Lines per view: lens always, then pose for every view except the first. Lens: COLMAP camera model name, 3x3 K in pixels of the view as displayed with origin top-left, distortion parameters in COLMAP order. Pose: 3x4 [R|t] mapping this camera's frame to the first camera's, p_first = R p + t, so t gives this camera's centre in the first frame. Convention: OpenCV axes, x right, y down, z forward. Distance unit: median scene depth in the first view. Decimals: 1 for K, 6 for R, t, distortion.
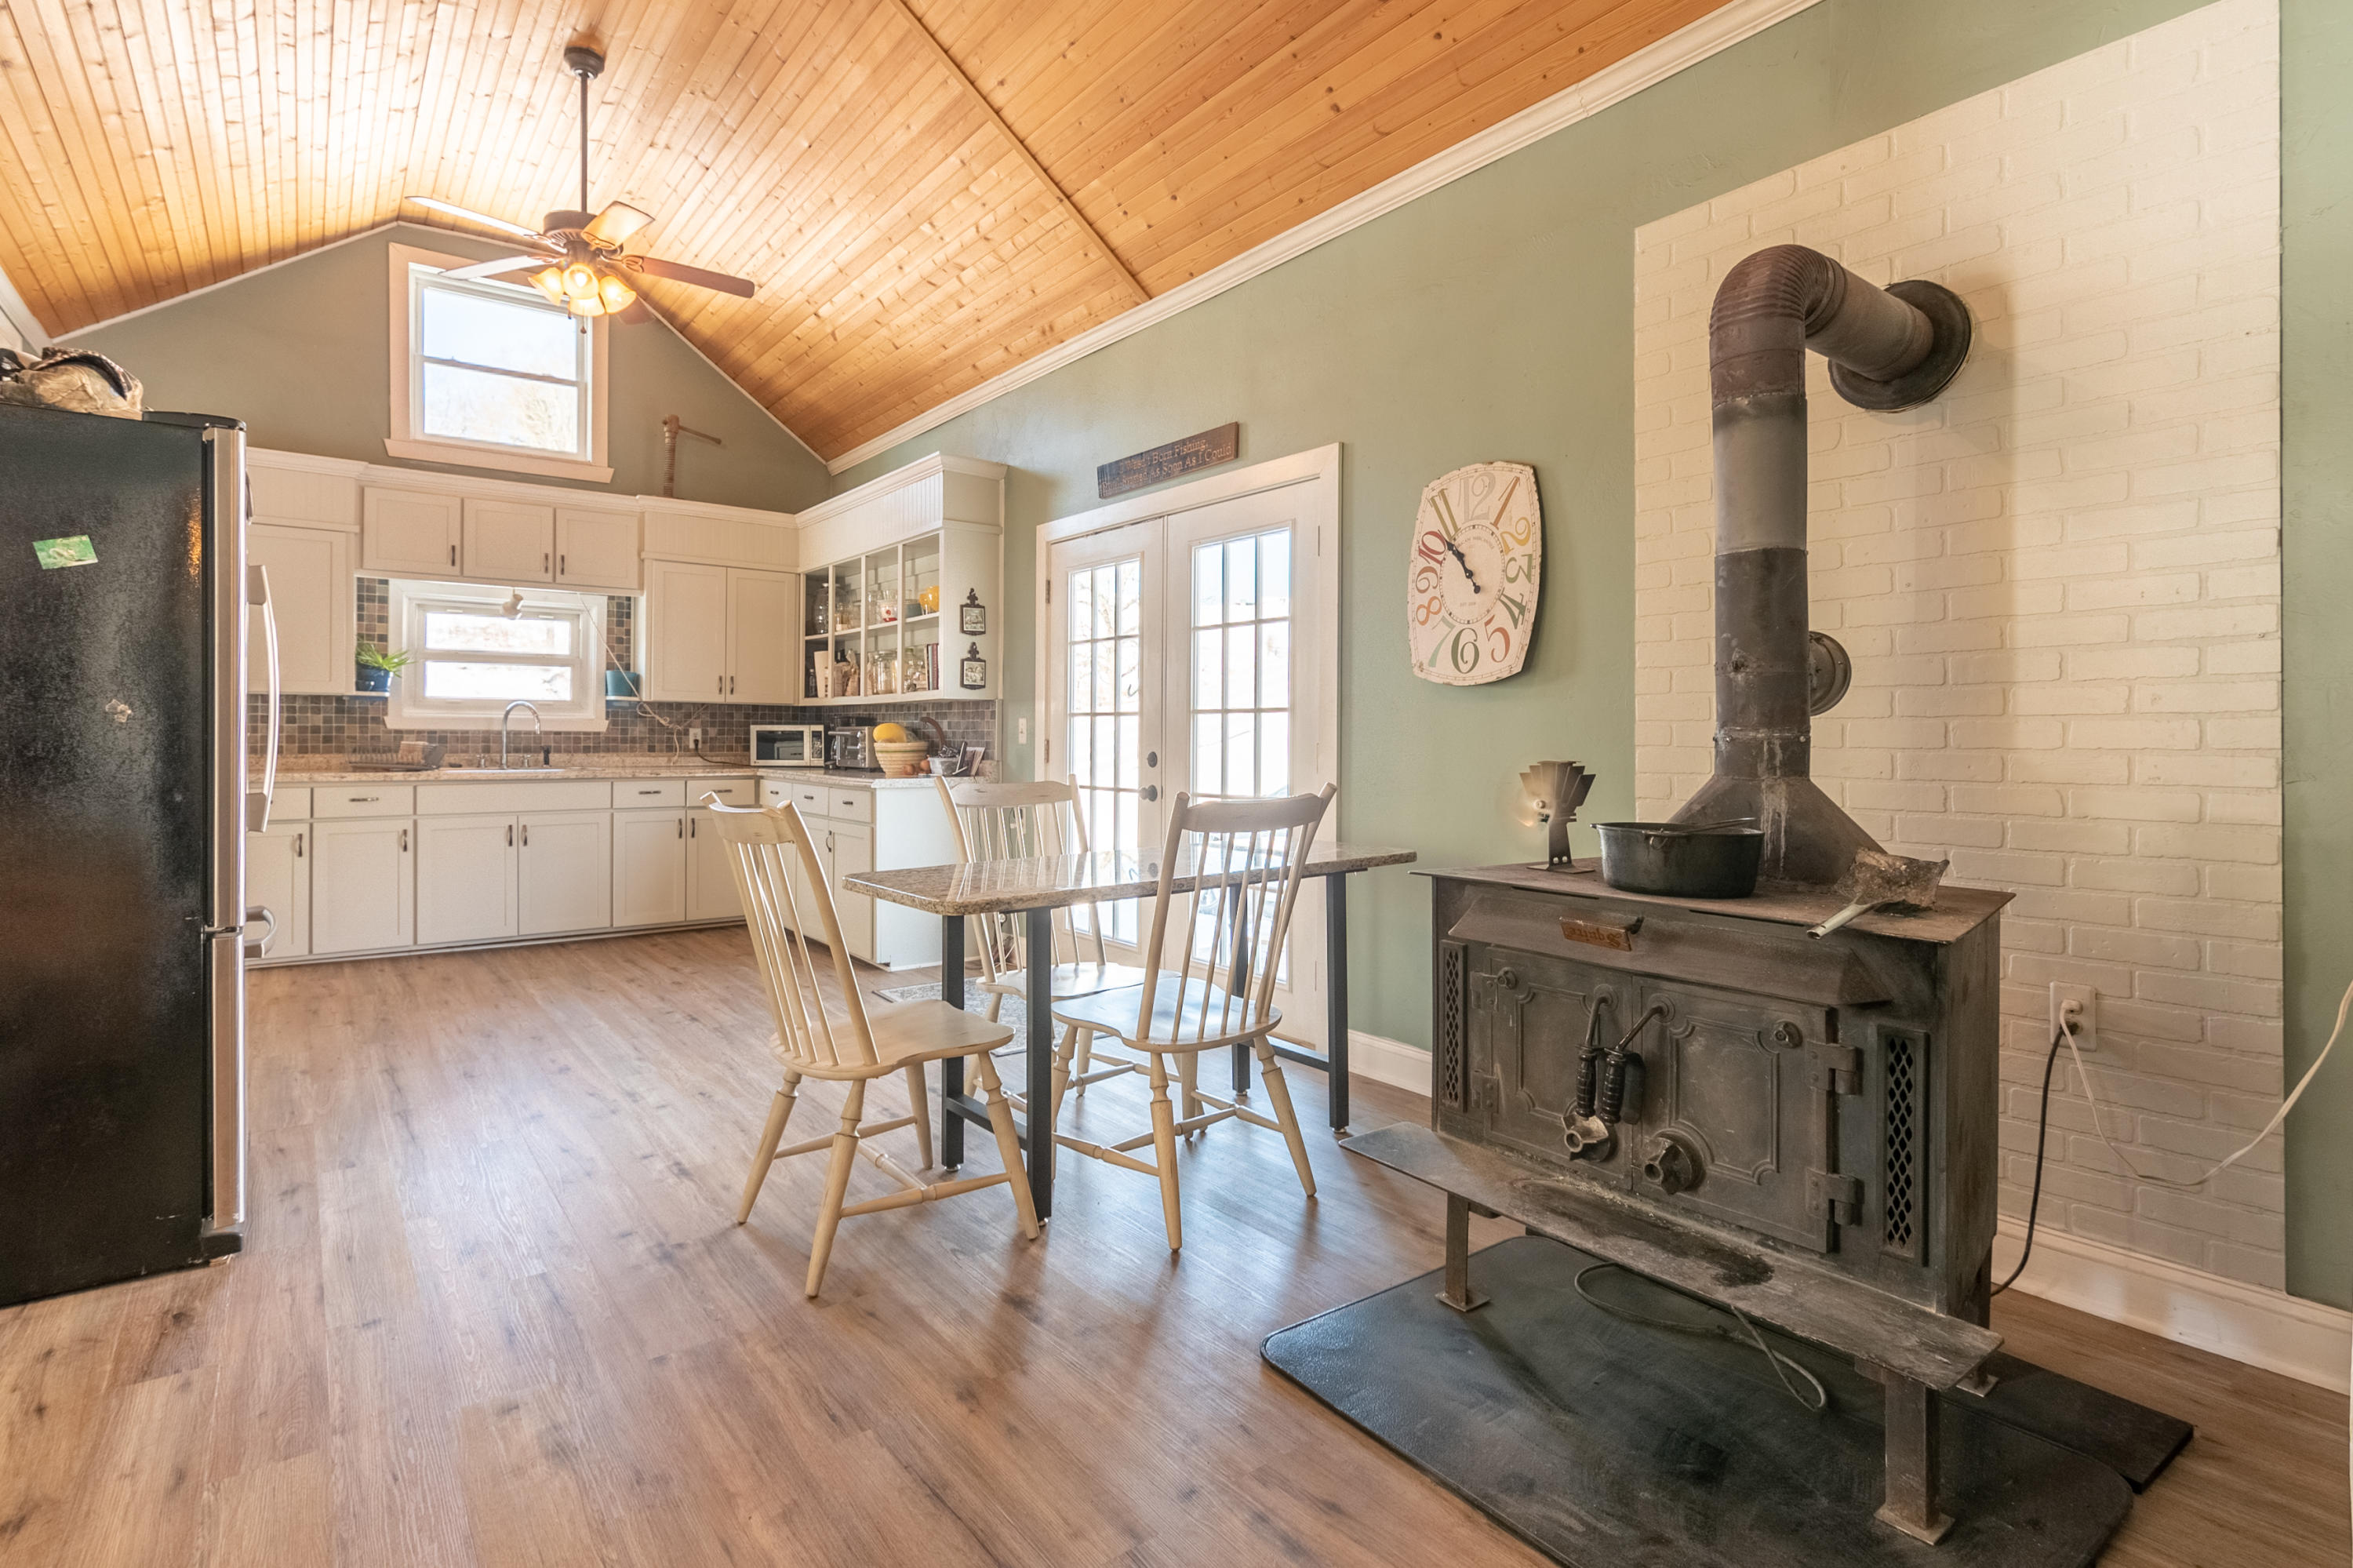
lens RADIAL K [[1151.5, 0, 1151.7], [0, 1151.5, 741.0], [0, 0, 1]] dist [0.003673, 0.001064]
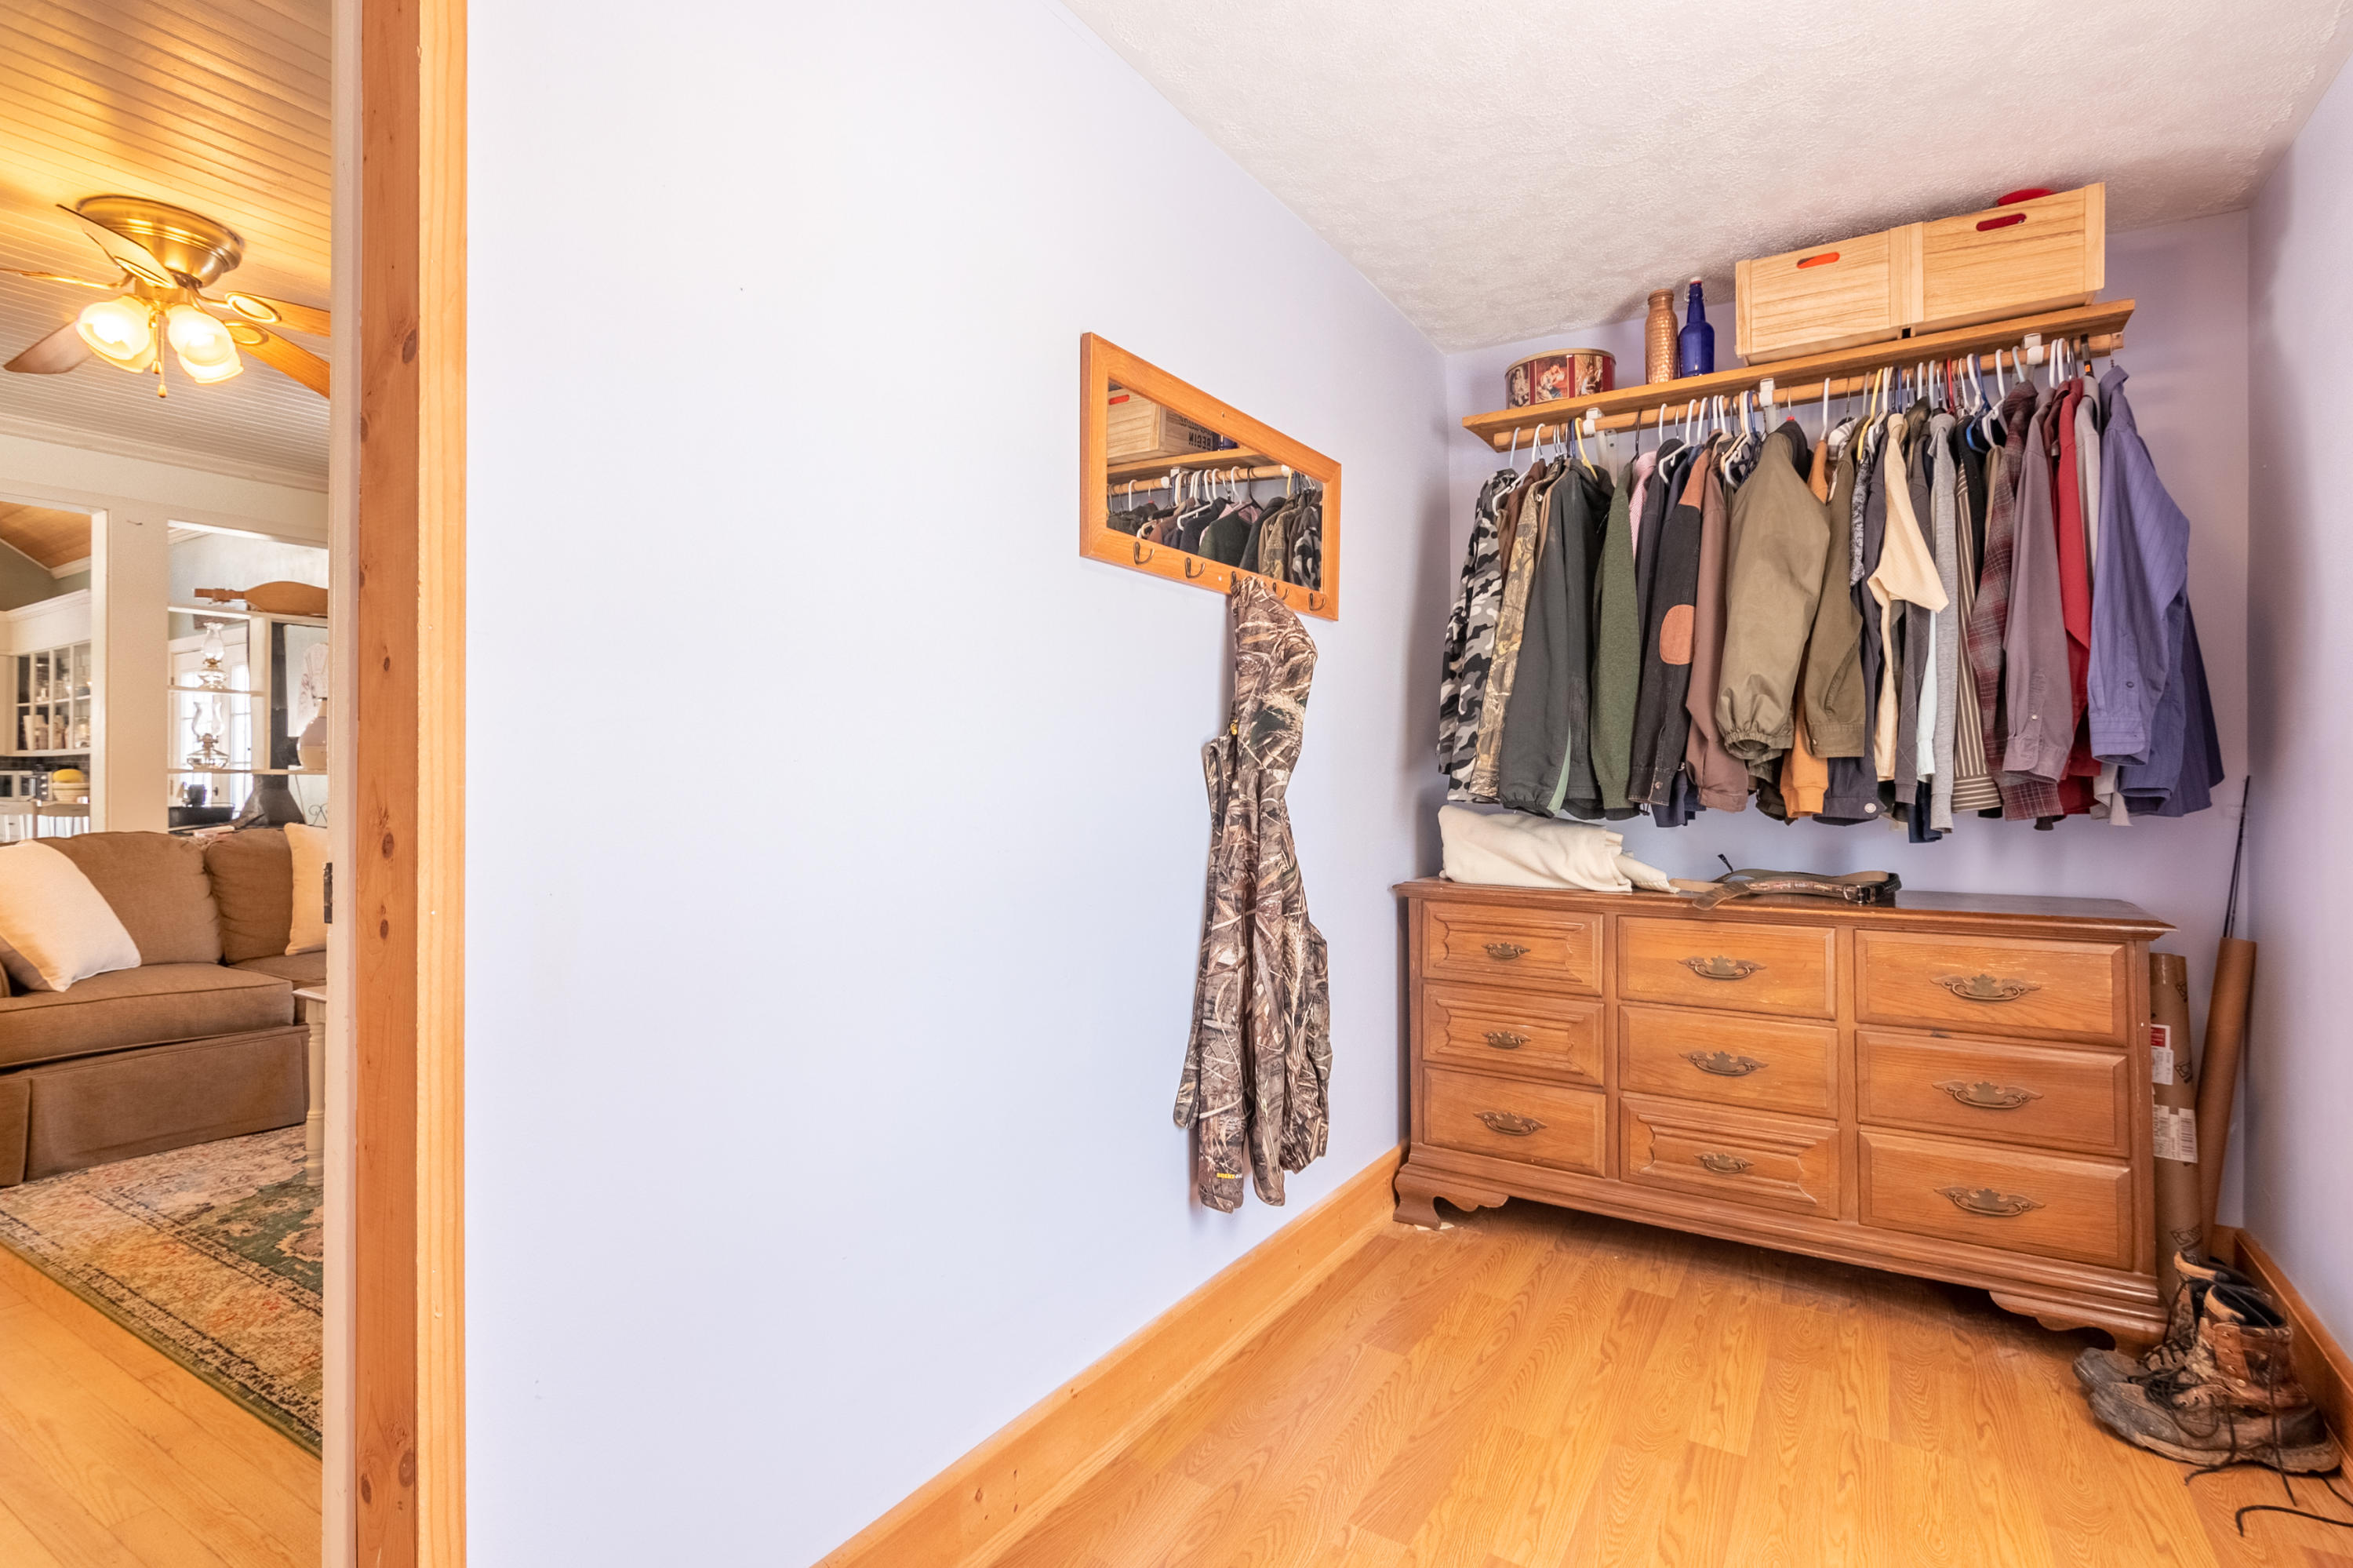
lens RADIAL K [[1151.5, 0, 1185.7], [0, 1151.5, 780.4], [0, 0, 1]] dist [0.003673, 0.001064]
pose [[0.936485, -0.002304, 0.350701, 0.564611], [0.004676, 0.999972, -0.005918, 0.012940], [-0.350677, 0.007182, 0.936469, -0.822100]]
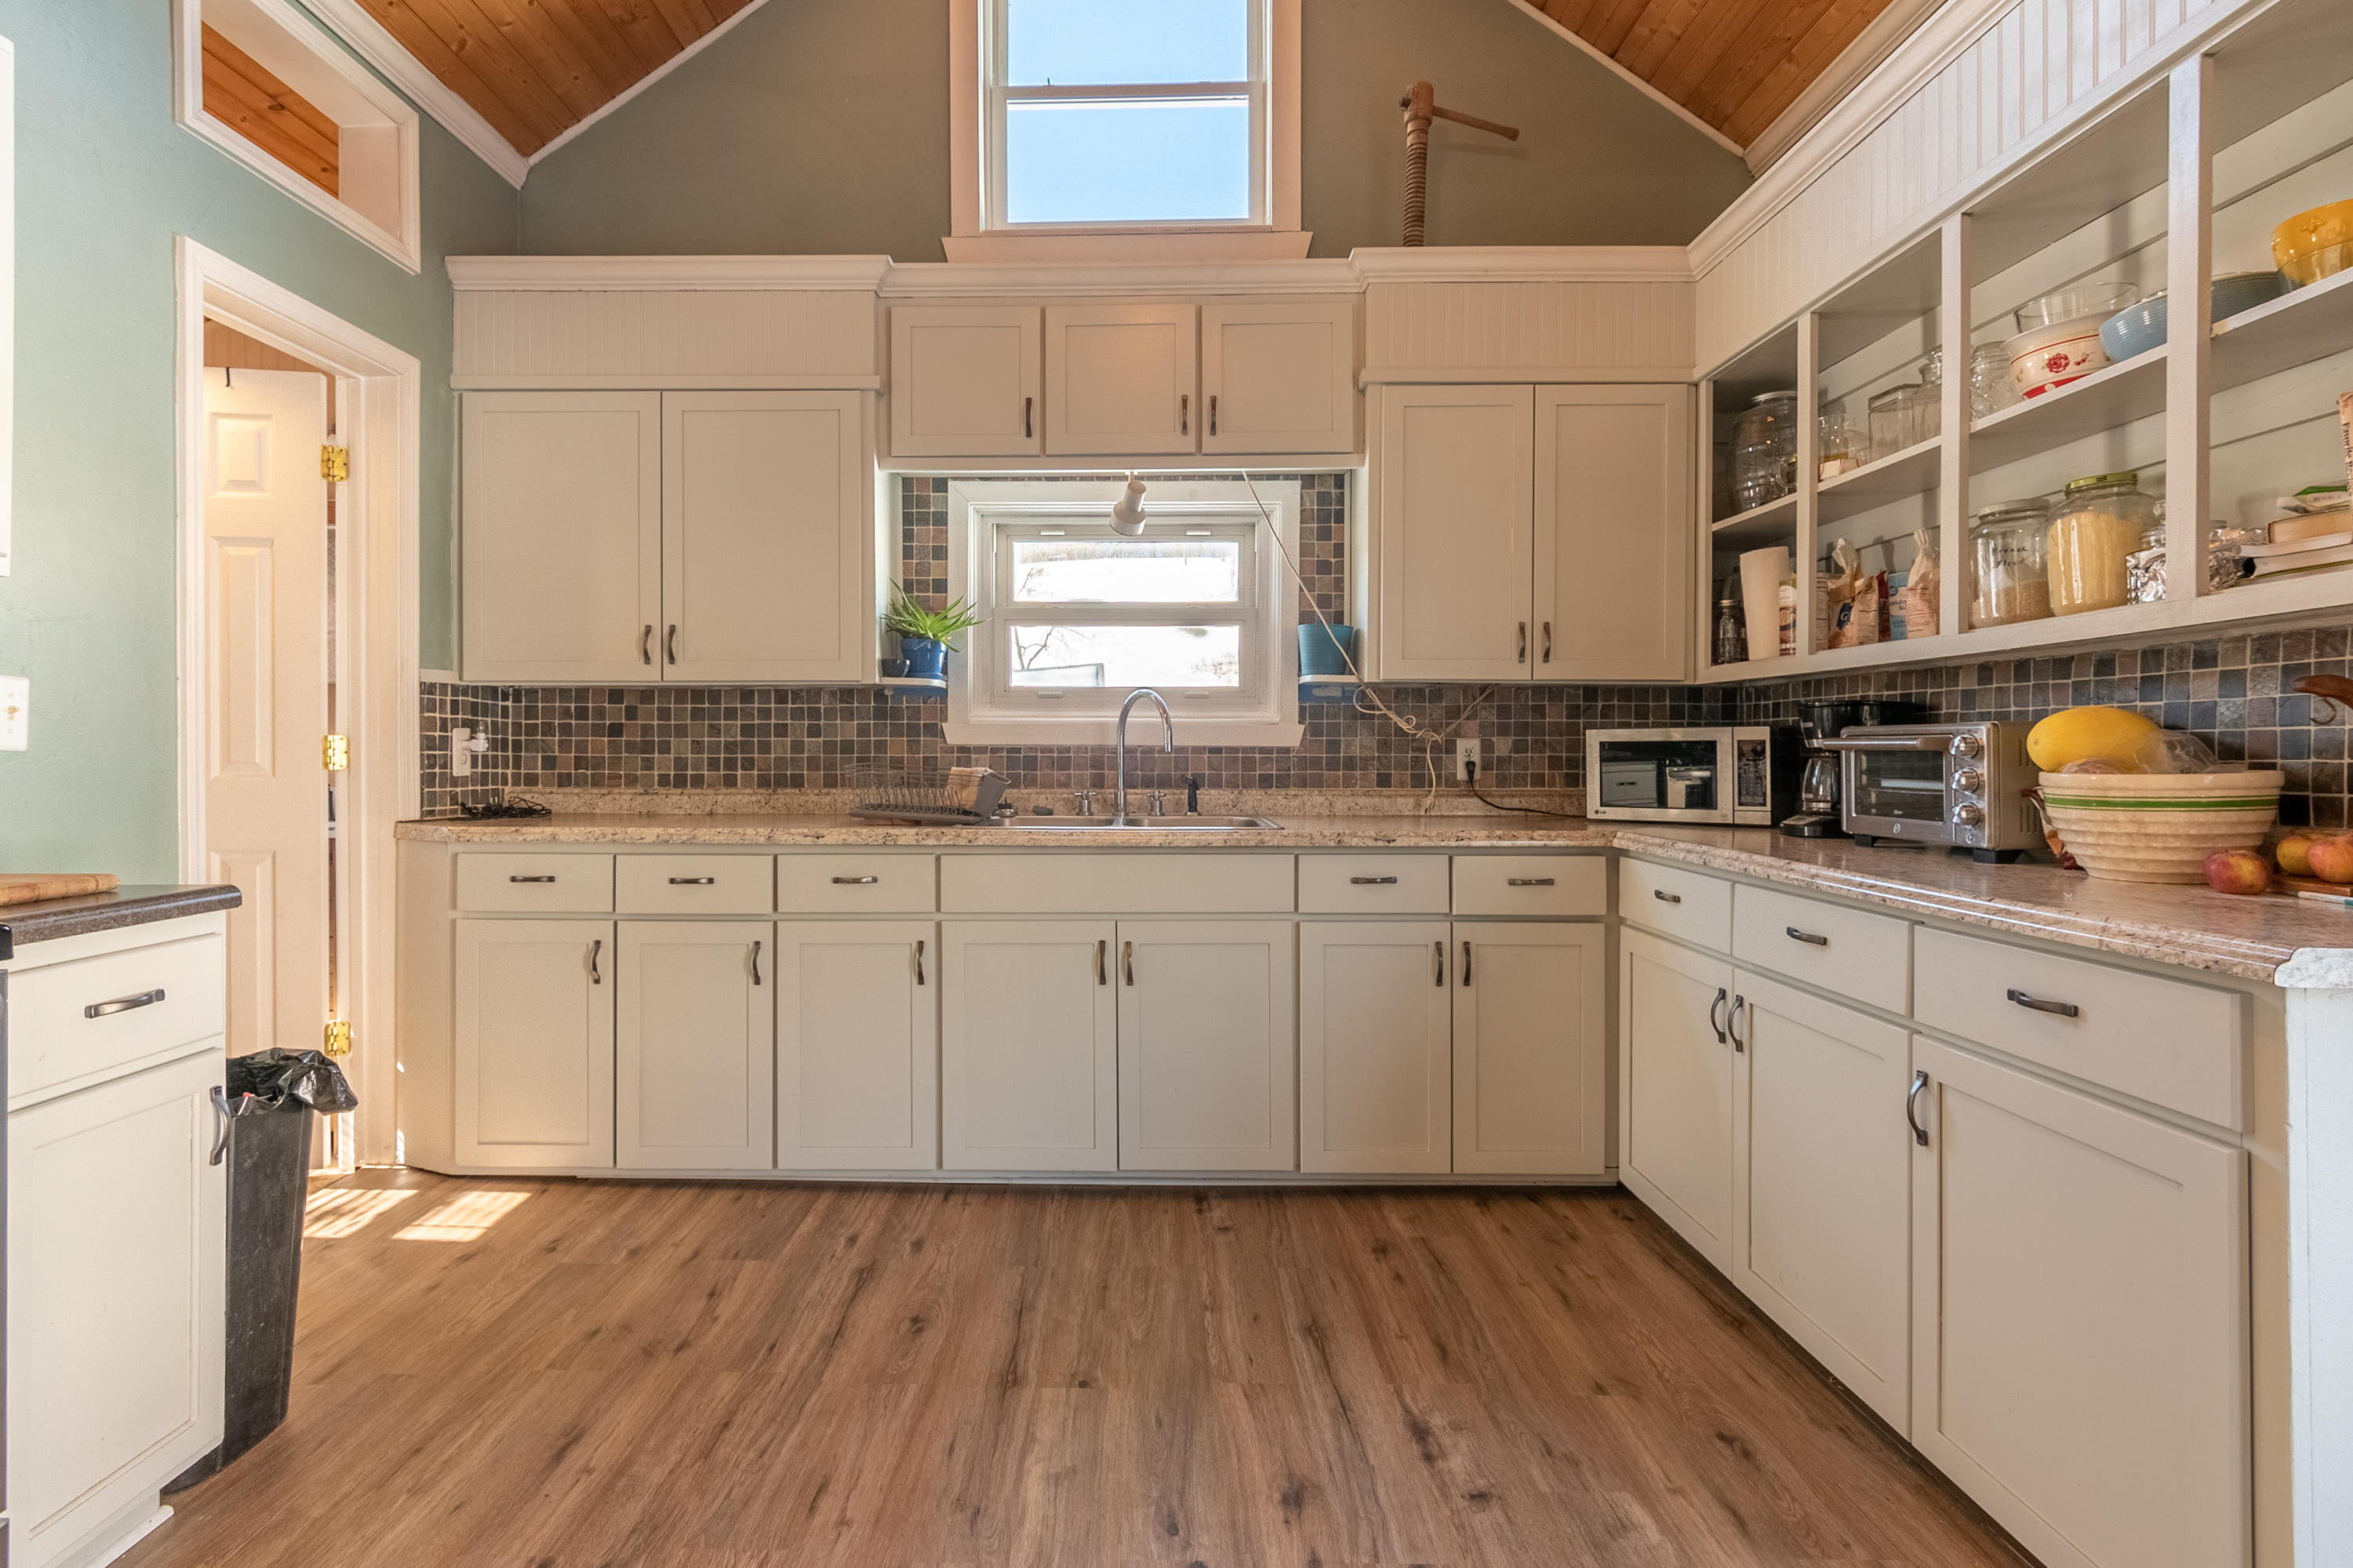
lens RADIAL K [[1151.5, 0, 1137.1], [0, 1151.5, 748.4], [0, 0, 1]] dist [0.003673, 0.001064]
pose [[0.798730, -0.008117, -0.601634, -0.247887], [0.002040, 0.999940, -0.010783, -0.002152], [0.601686, 0.007385, 0.798699, 0.607735]]
